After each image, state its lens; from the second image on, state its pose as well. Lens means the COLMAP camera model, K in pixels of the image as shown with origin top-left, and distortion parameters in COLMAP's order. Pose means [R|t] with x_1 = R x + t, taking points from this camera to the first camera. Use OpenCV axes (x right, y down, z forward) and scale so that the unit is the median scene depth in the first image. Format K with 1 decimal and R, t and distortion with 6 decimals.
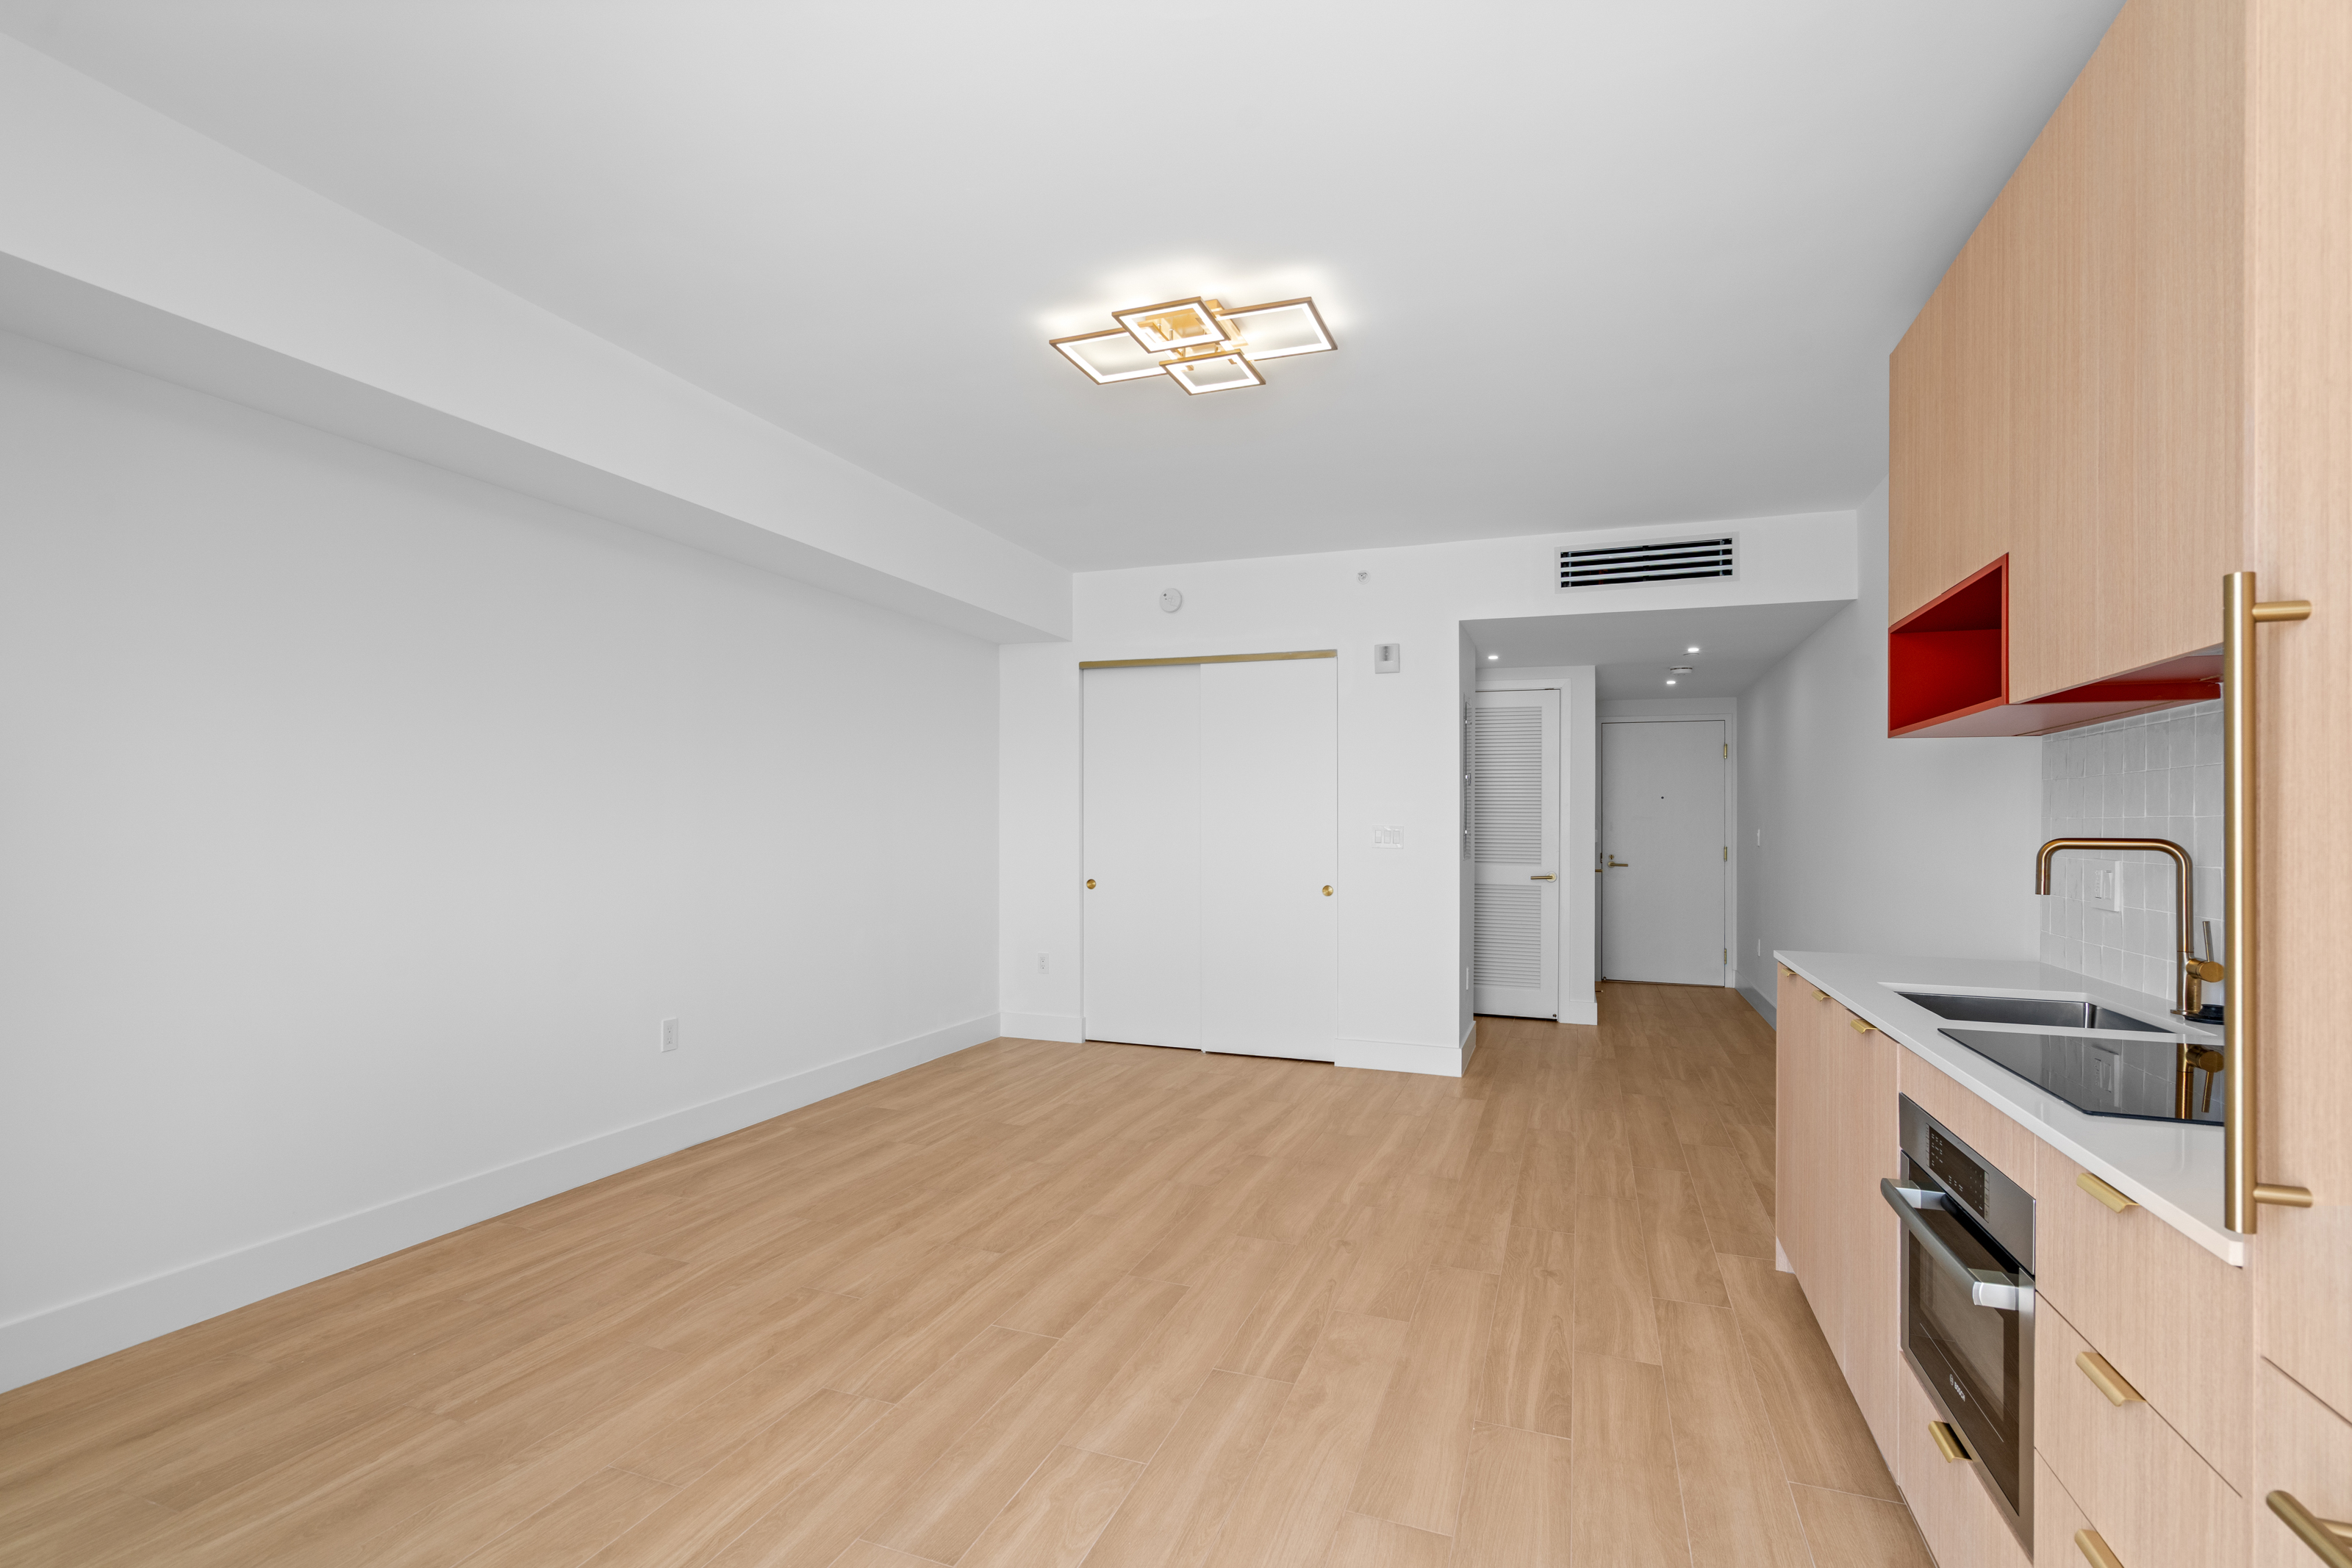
lens RADIAL K [[1067.0, 0, 1170.9], [0, 1067.0, 822.5], [0, 0, 1]] dist [-0.012151, 0.004971]
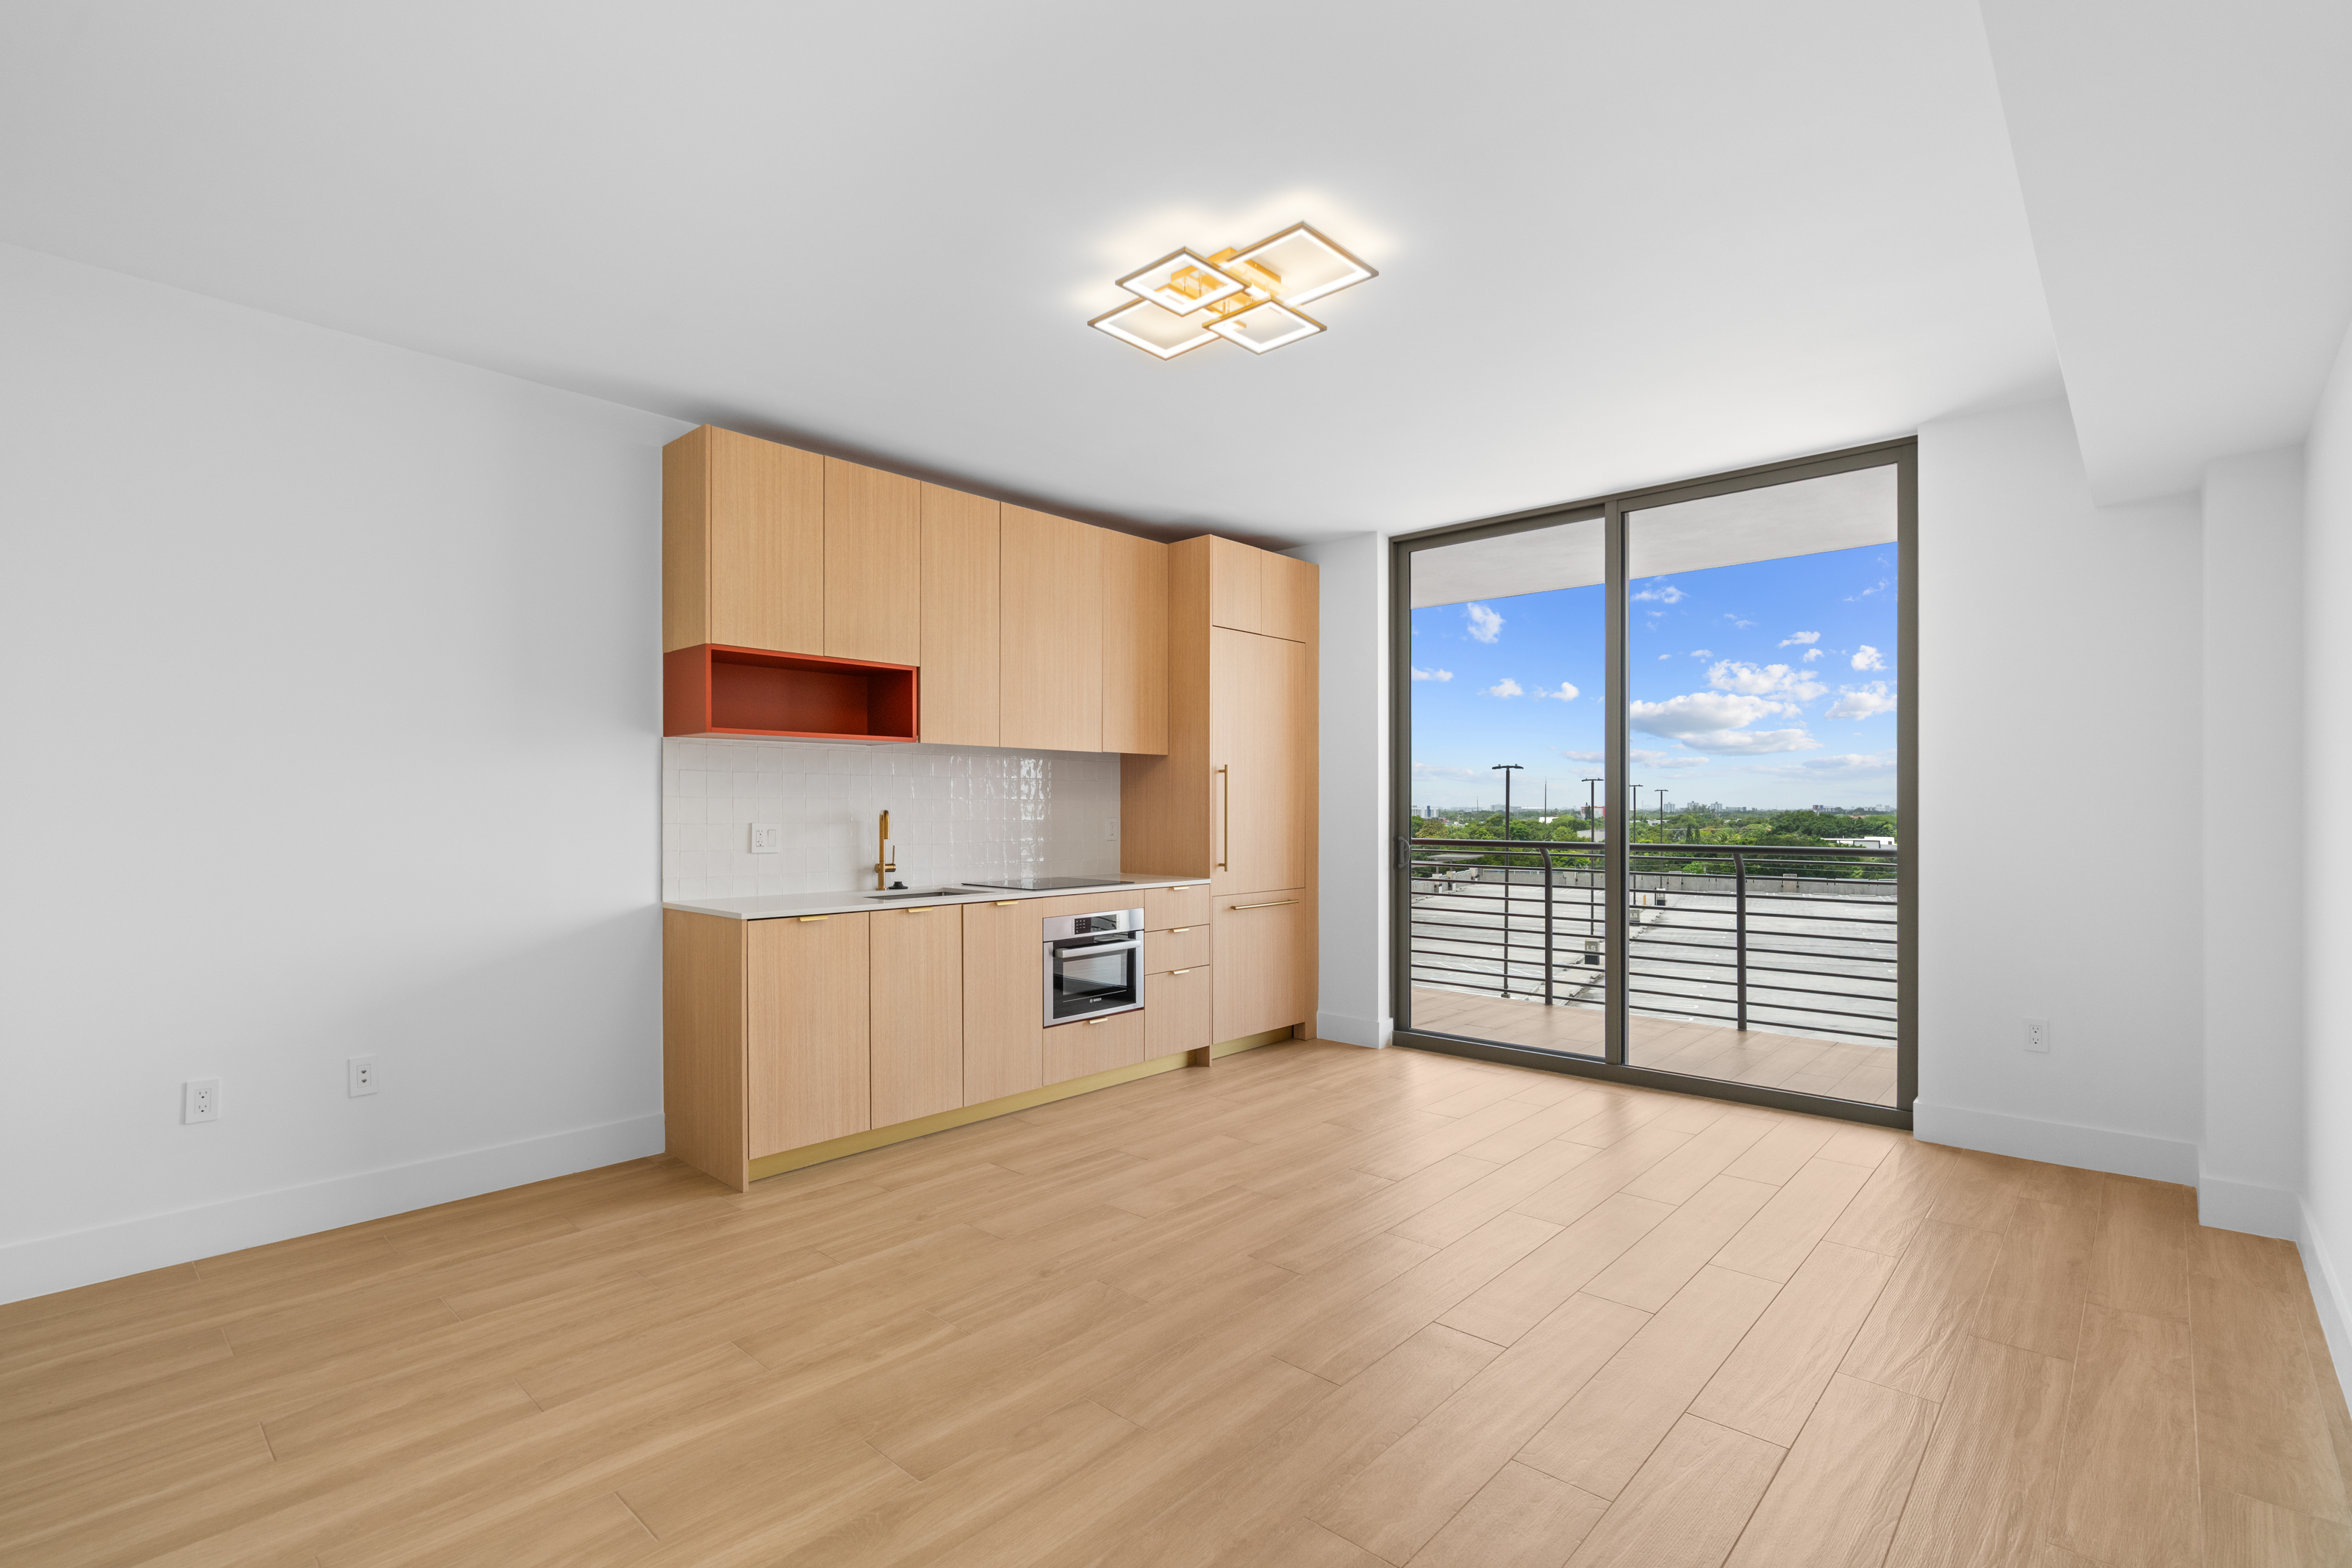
lens RADIAL K [[1067.0, 0, 1187.8], [0, 1067.0, 814.8], [0, 0, 1]] dist [-0.012151, 0.004971]
pose [[-0.930947, -0.009037, 0.365042, -0.250859], [-0.007228, 0.999954, 0.006321, 0.003767], [-0.365083, 0.003246, -0.930969, 1.651414]]
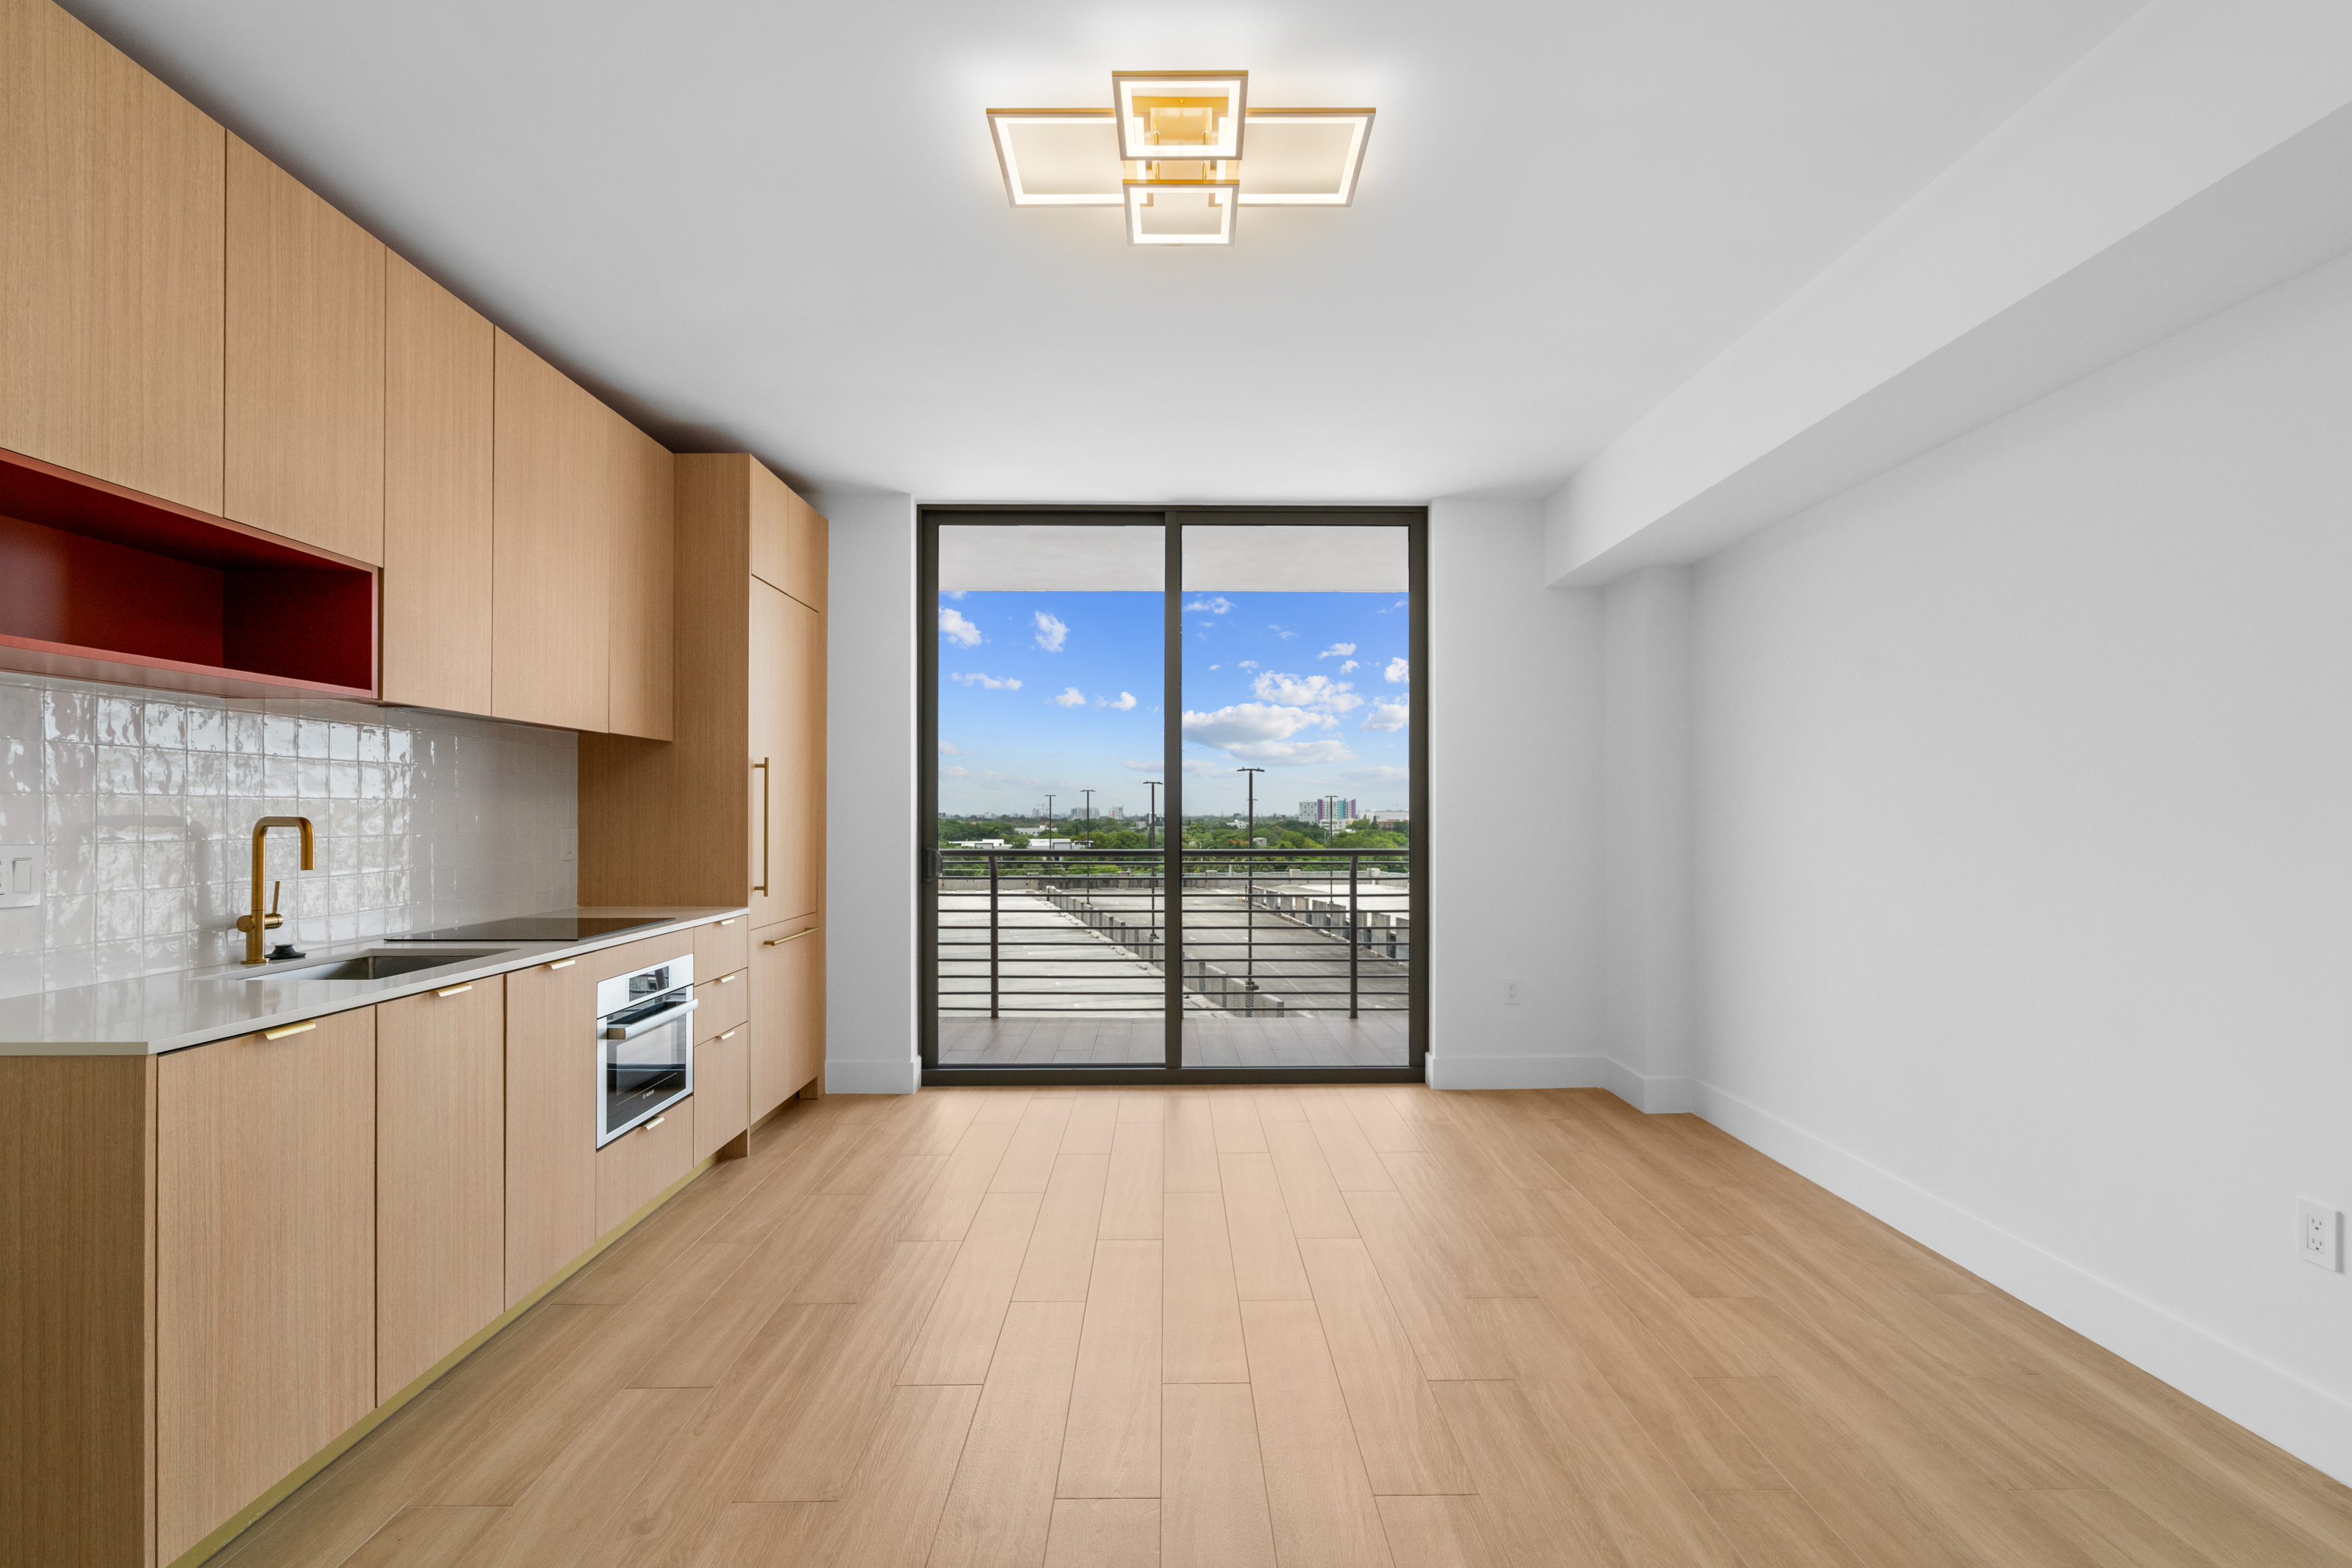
lens RADIAL K [[1067.0, 0, 1179.8], [0, 1067.0, 809.3], [0, 0, 1]] dist [-0.012151, 0.004971]
pose [[-0.929297, -0.008533, -0.369234, 0.256147], [-0.005237, 0.999937, -0.009929, 0.007426], [0.369295, -0.007293, -0.929283, 1.466796]]
